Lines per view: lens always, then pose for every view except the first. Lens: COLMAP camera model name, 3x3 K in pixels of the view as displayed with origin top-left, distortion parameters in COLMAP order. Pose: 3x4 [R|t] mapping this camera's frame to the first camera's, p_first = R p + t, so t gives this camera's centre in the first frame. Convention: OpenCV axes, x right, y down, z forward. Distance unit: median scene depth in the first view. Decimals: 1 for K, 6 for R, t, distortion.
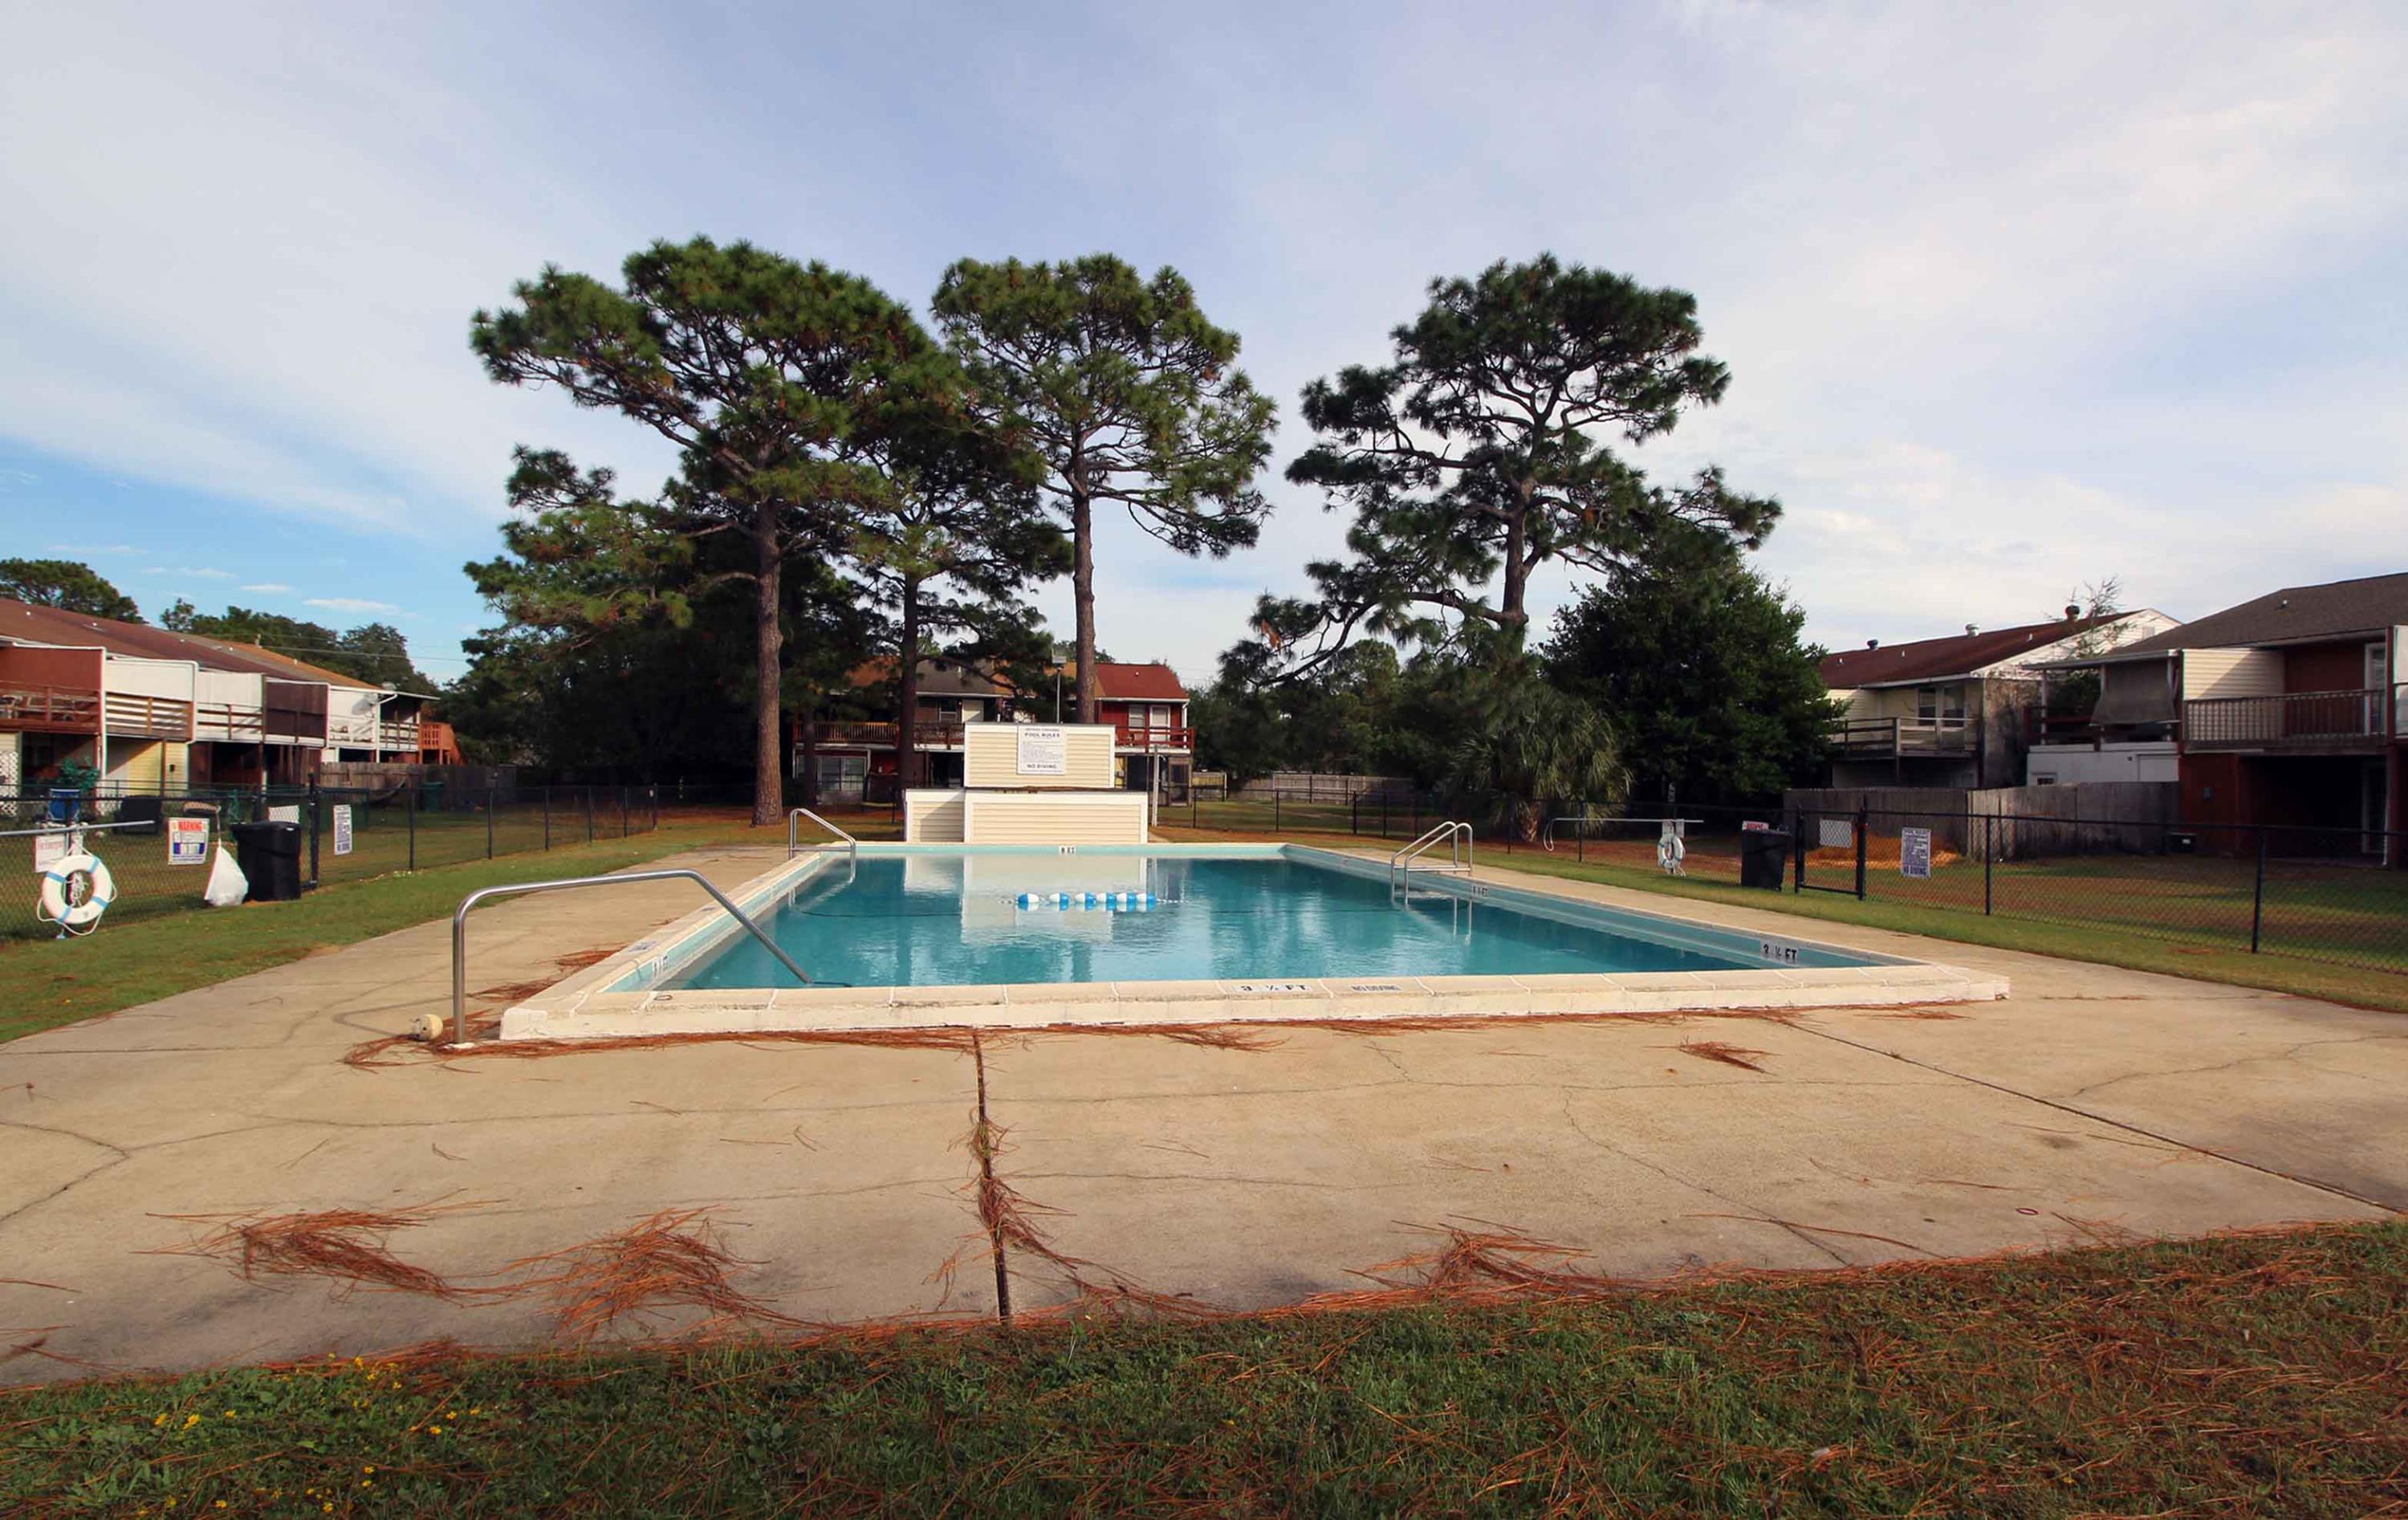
lens RADIAL K [[1279.7, 0, 1204.0], [0, 1279.7, 760.0], [0, 0, 1]] dist [-0.001048, -0.000390]
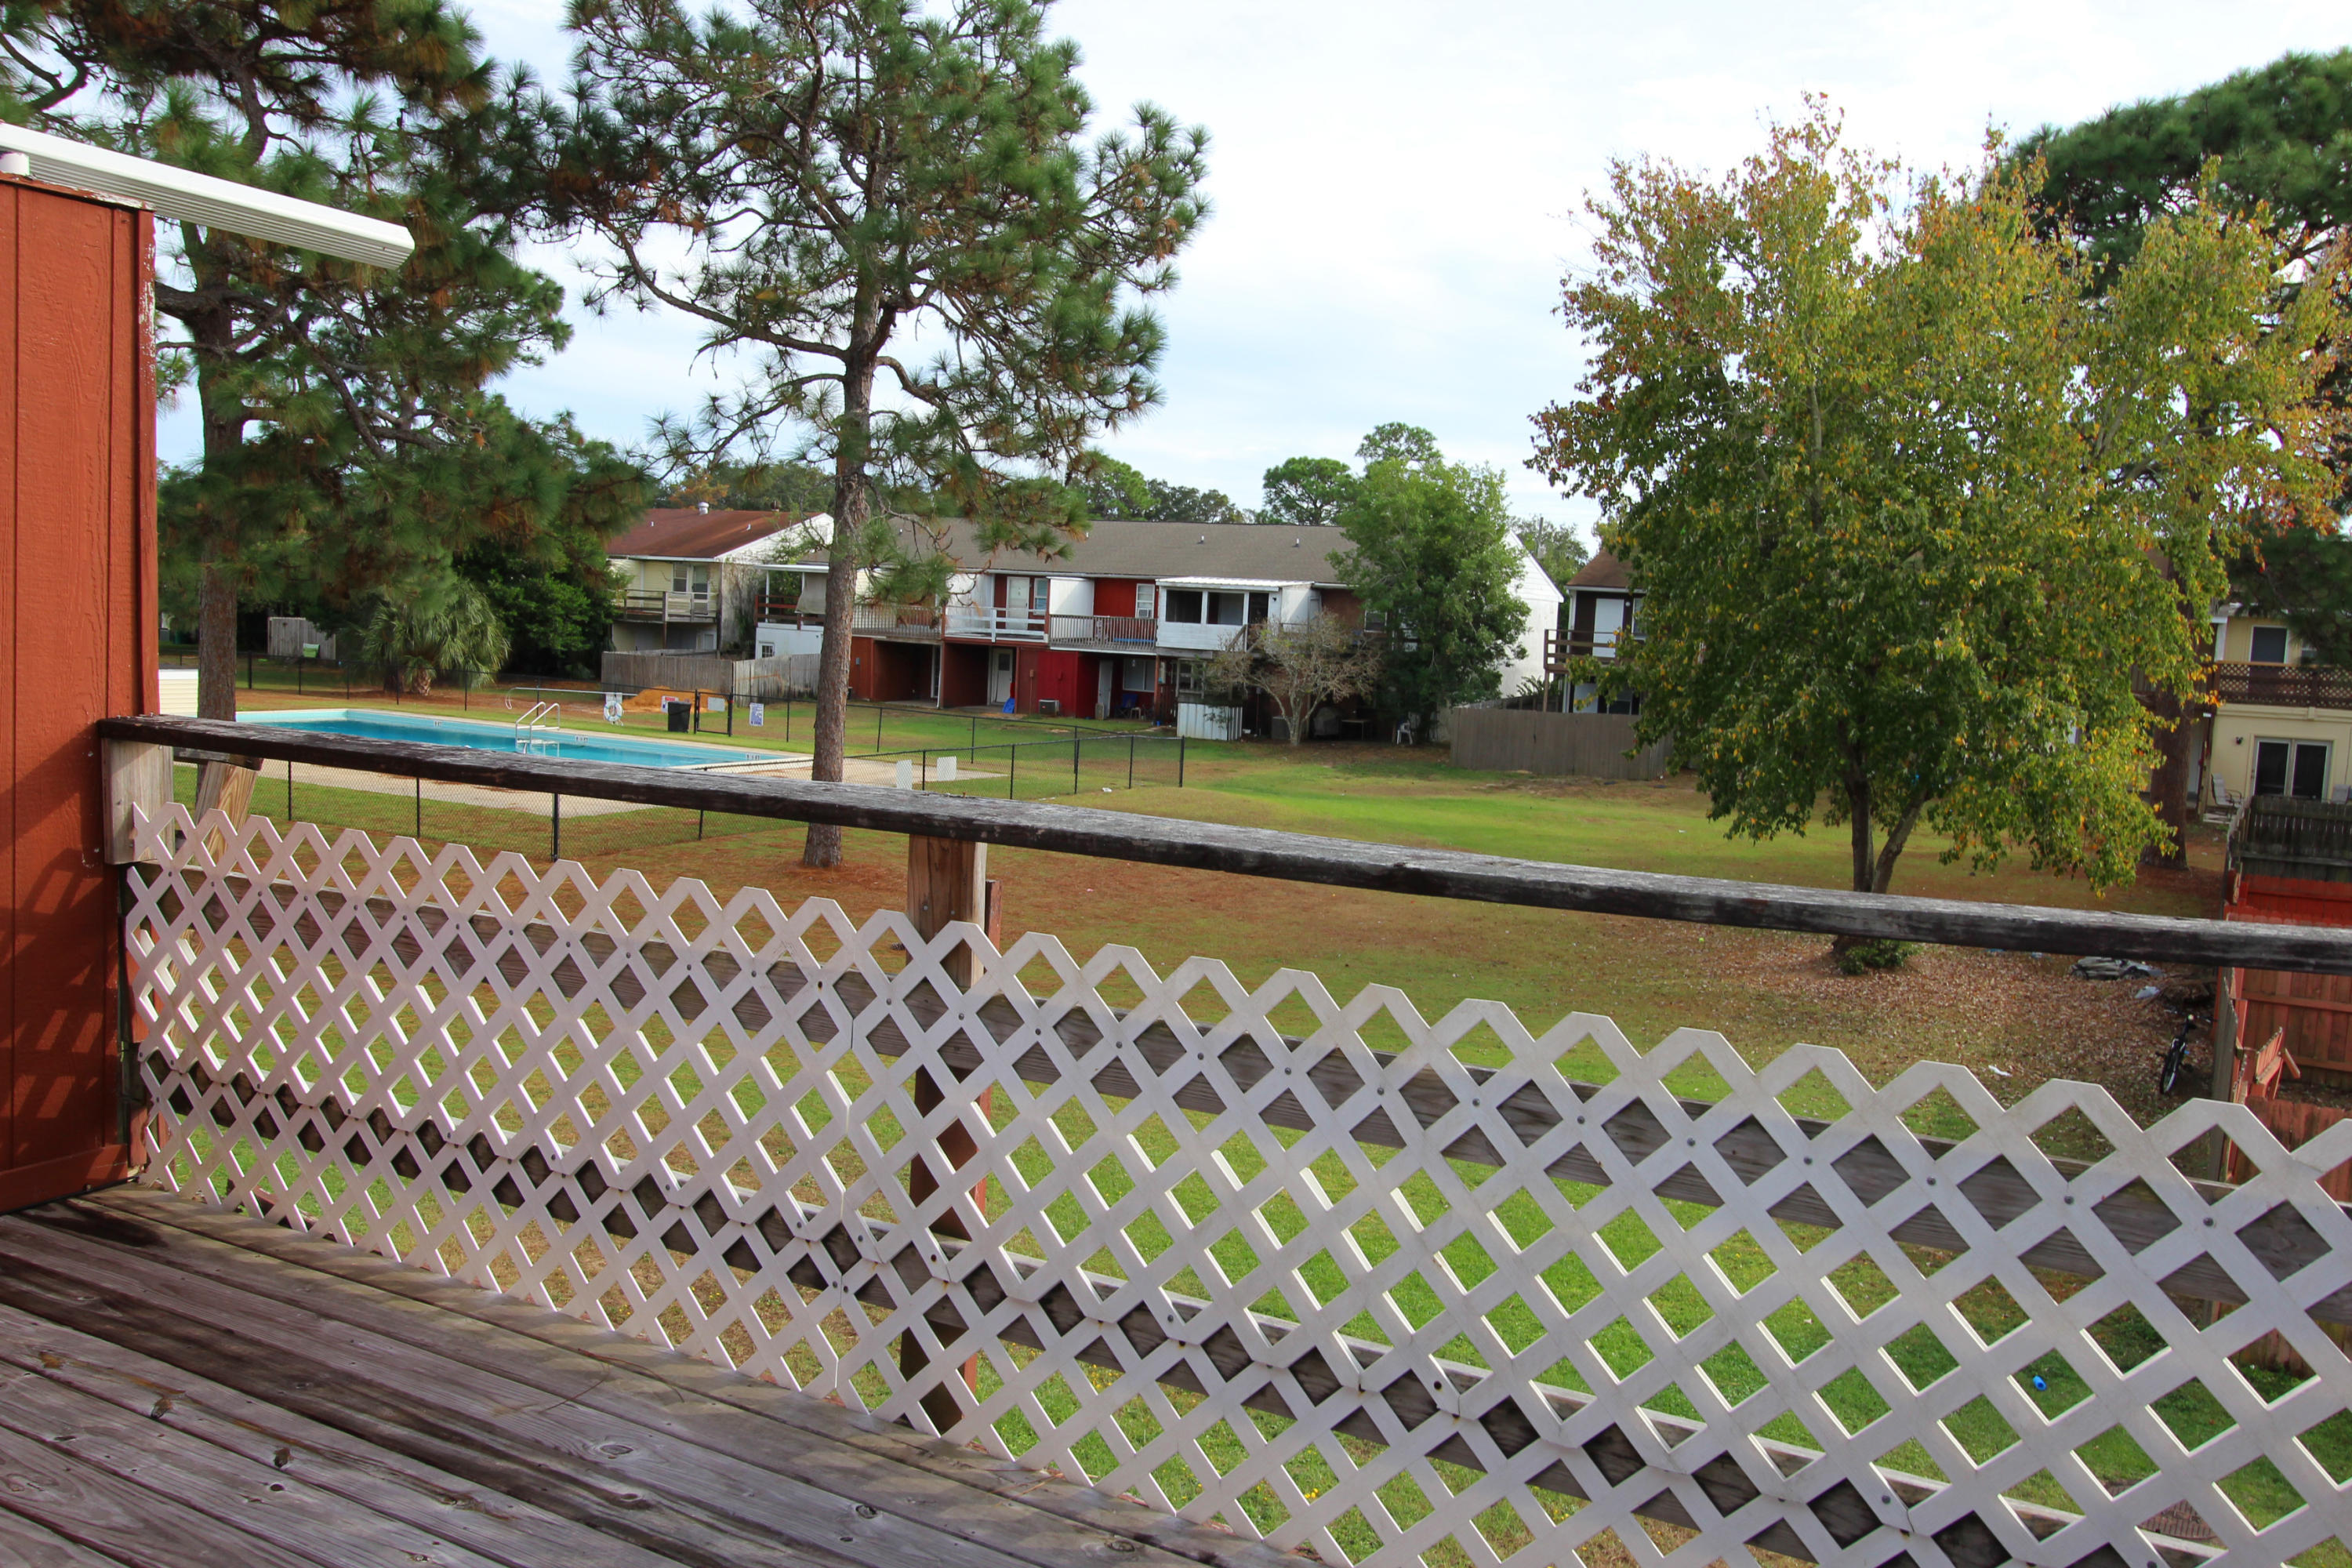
lens RADIAL K [[1874.3, 0, 1164.3], [0, 1874.3, 773.7], [0, 0, 1]] dist [0.024841, -0.015441]
pose [[0.669382, -0.046775, 0.741444, -0.582347], [-0.052026, 0.992614, 0.109589, -0.092023], [-0.741094, -0.111931, 0.662005, -0.705118]]
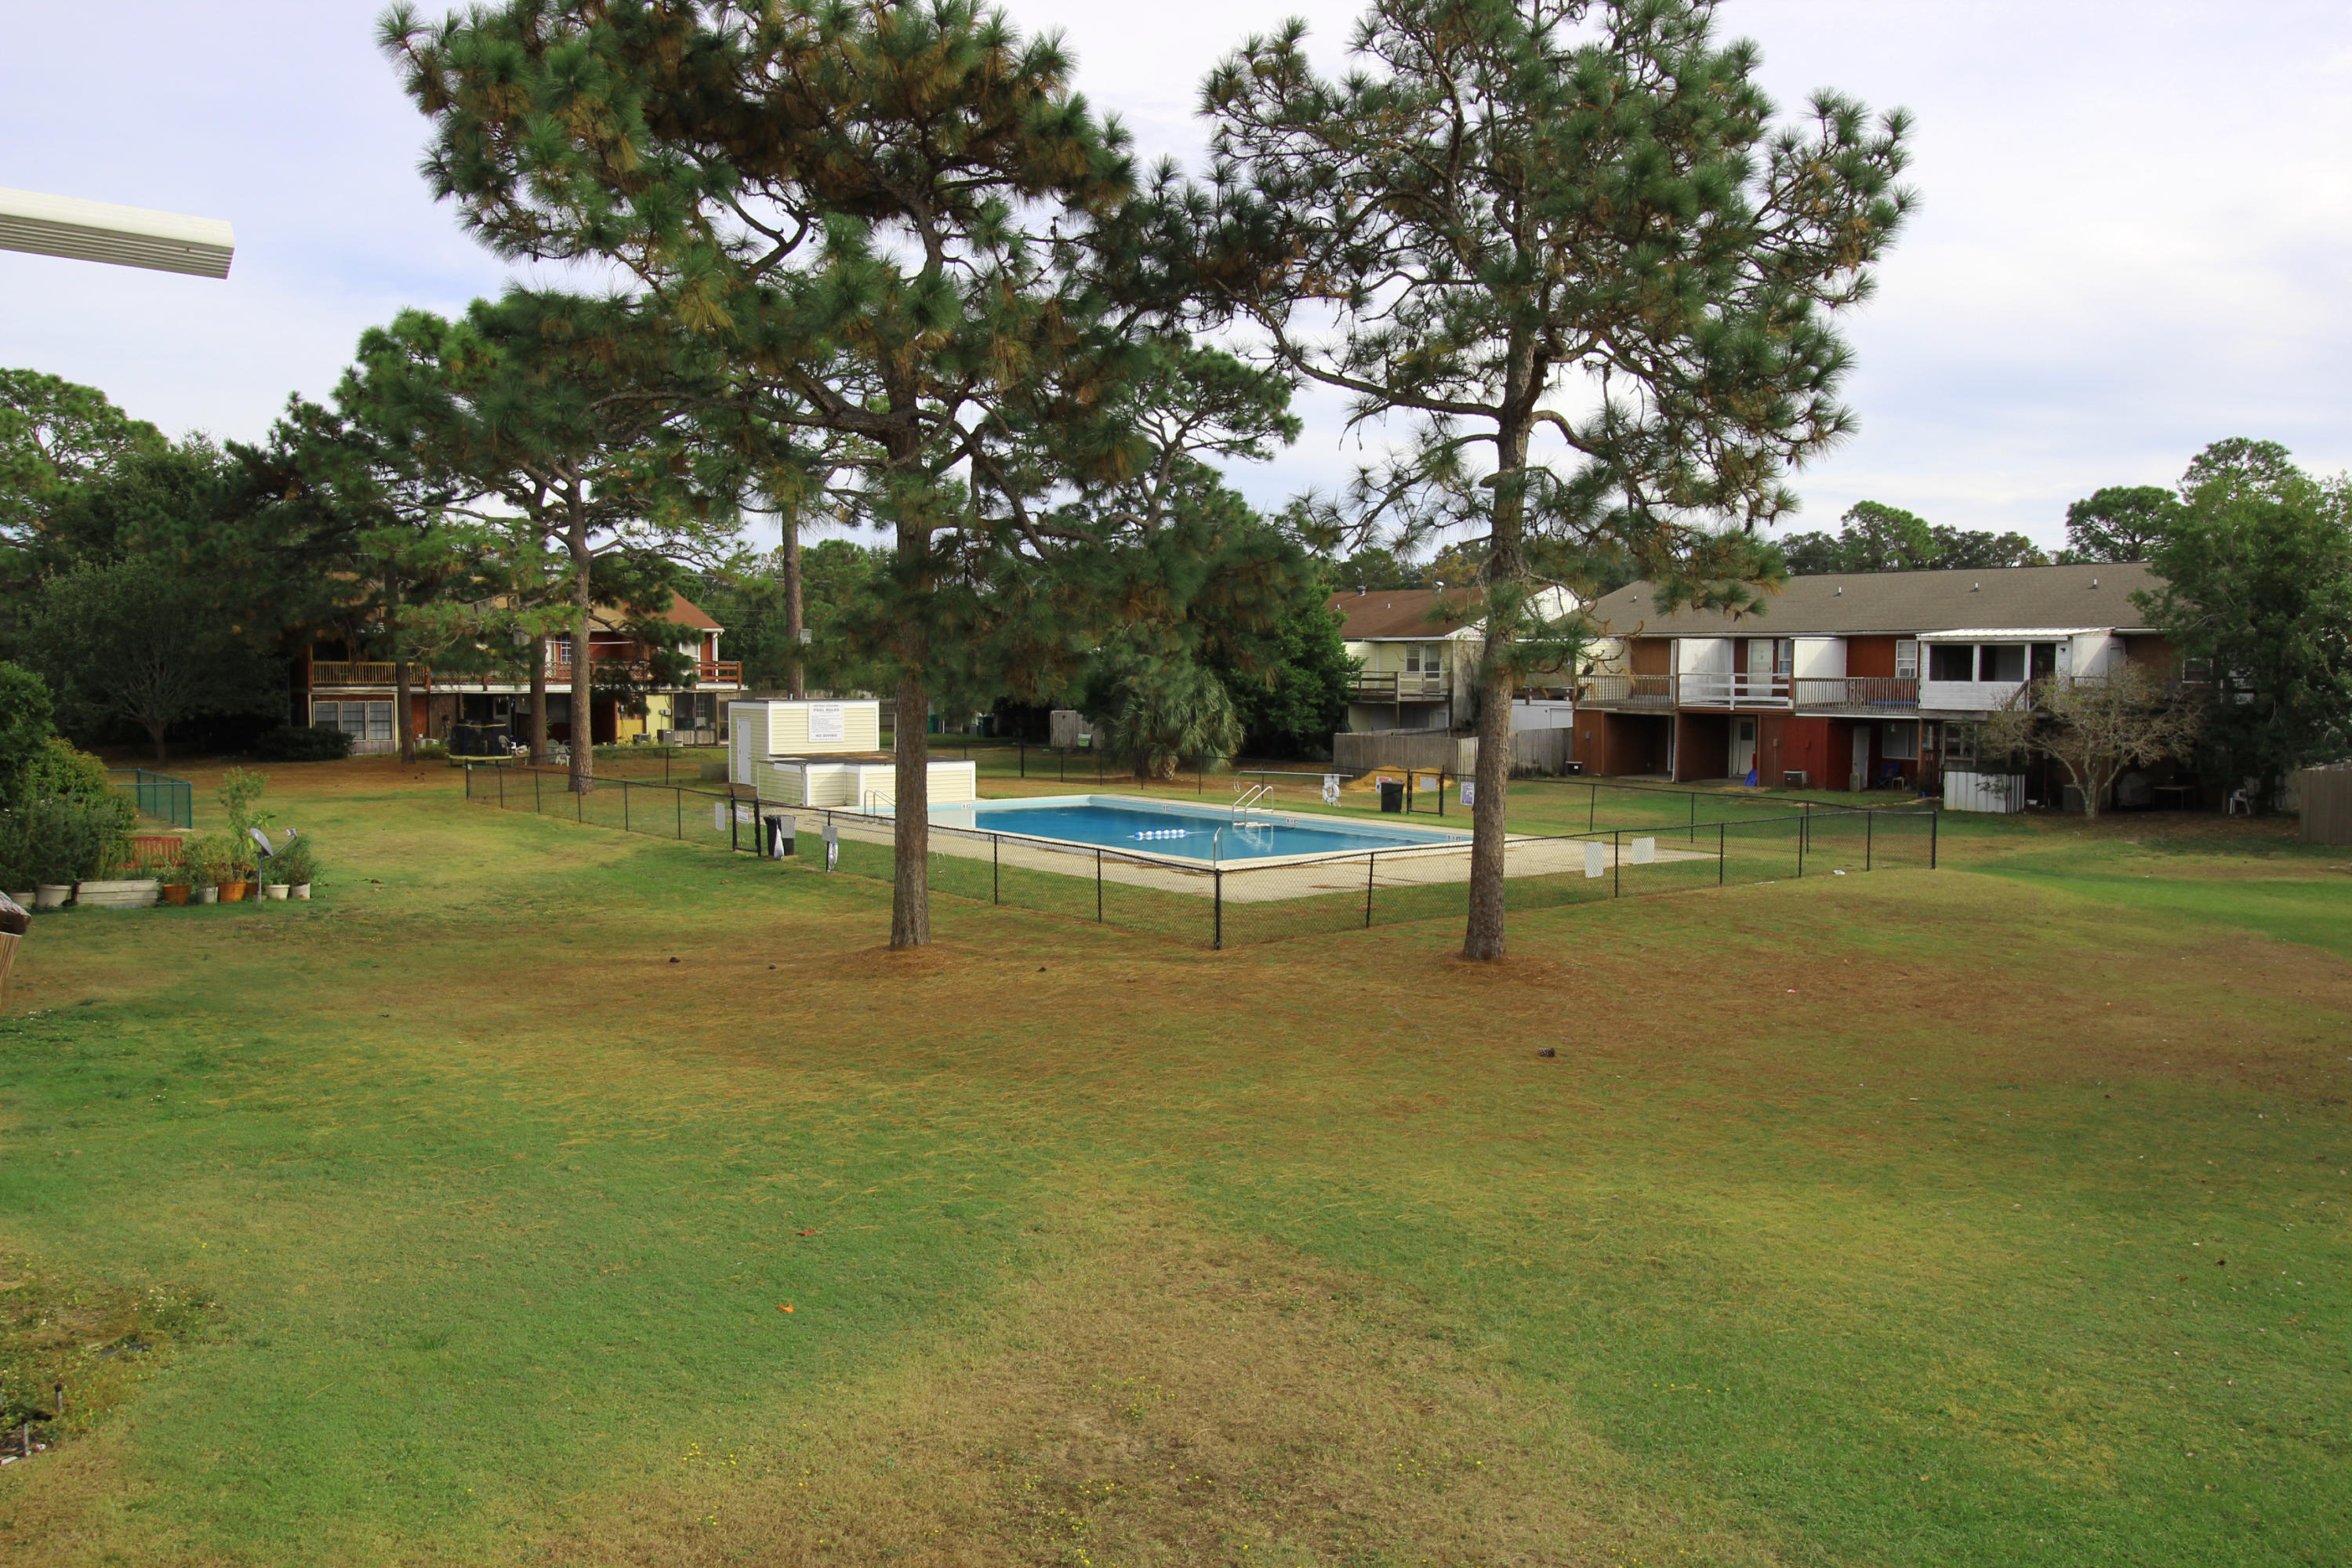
lens RADIAL K [[1874.3, 0, 1164.3], [0, 1874.3, 773.7], [0, 0, 1]] dist [0.024841, -0.015441]
pose [[0.907455, -0.035087, 0.418681, -0.518164], [0.001369, 0.996749, 0.080563, -0.091259], [-0.420146, -0.072534, 0.904553, -0.689510]]
